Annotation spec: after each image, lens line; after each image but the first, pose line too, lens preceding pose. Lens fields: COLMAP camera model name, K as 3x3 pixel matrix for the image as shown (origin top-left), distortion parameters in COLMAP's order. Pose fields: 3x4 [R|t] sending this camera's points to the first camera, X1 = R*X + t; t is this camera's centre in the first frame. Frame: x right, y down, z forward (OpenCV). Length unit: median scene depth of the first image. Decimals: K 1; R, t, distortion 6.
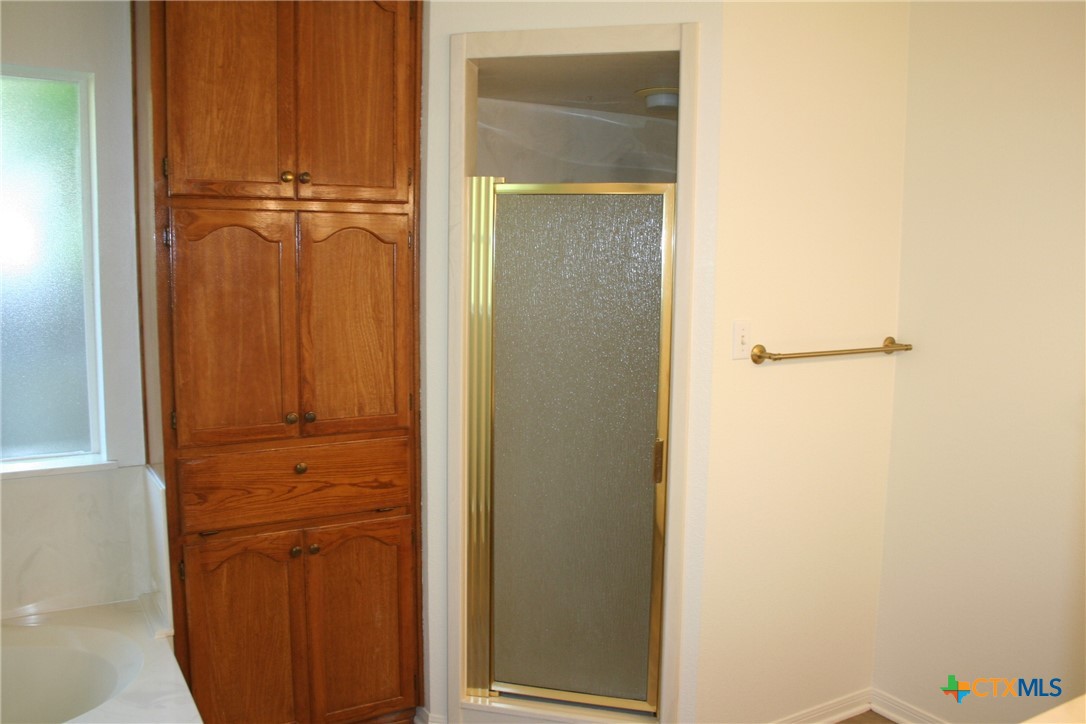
lens RADIAL K [[904.5, 0, 542.5], [0, 904.5, 372.7], [0, 0, 1]] dist [-0.153067, 0.138079]
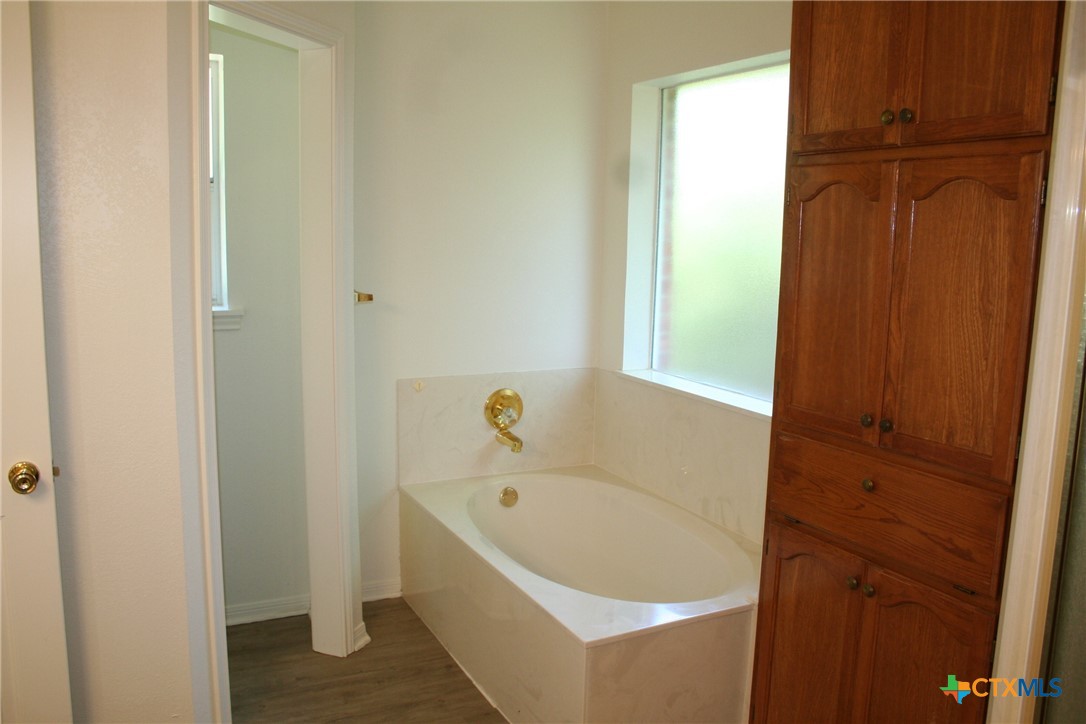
lens RADIAL K [[904.5, 0, 542.5], [0, 904.5, 372.7], [0, 0, 1]] dist [-0.153067, 0.138079]
pose [[-0.069425, 0.143047, -0.987278, 0.517894], [-0.143824, 0.977891, 0.151801, -0.069445], [0.987165, 0.152533, -0.047317, 0.734697]]
